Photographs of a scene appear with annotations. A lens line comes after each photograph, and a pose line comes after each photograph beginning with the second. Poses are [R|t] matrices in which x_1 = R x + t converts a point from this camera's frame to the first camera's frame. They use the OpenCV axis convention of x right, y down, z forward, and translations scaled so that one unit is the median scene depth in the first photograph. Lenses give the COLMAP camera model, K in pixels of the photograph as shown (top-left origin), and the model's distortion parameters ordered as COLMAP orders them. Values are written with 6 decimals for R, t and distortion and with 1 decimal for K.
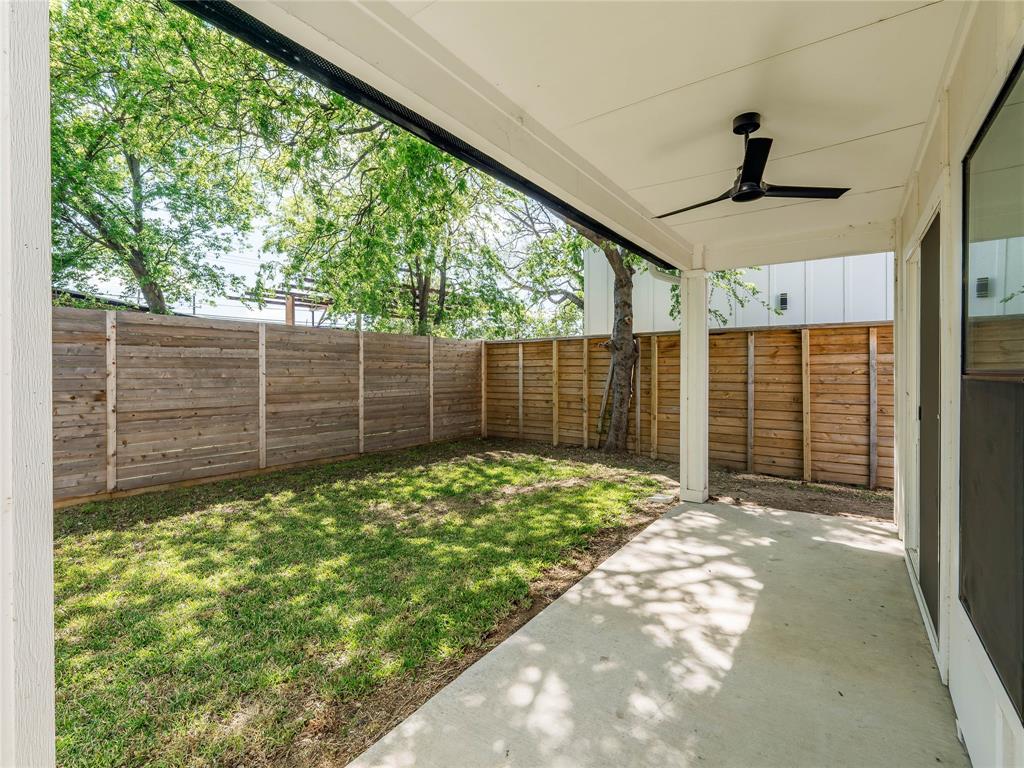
lens RADIAL K [[480.0, 0, 511.8], [0, 480.0, 371.6], [0, 0, 1]] dist [0.000632, -0.000299]
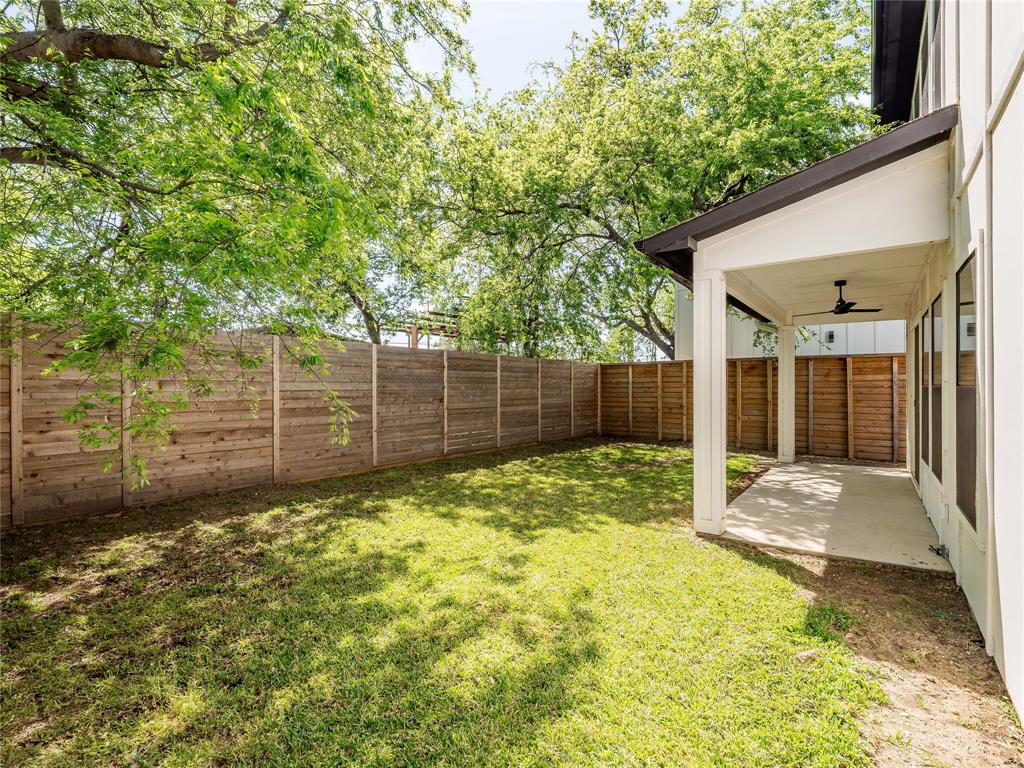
lens RADIAL K [[482.1, 0, 512.0], [0, 482.1, 384.0], [0, 0, 1]] dist [-0.002234, -0.000495]
pose [[0.999549, -0.000324, -0.030016, -0.374351], [0.000123, 0.999978, -0.006707, 0.004016], [0.030018, 0.006700, 0.999527, -0.504744]]
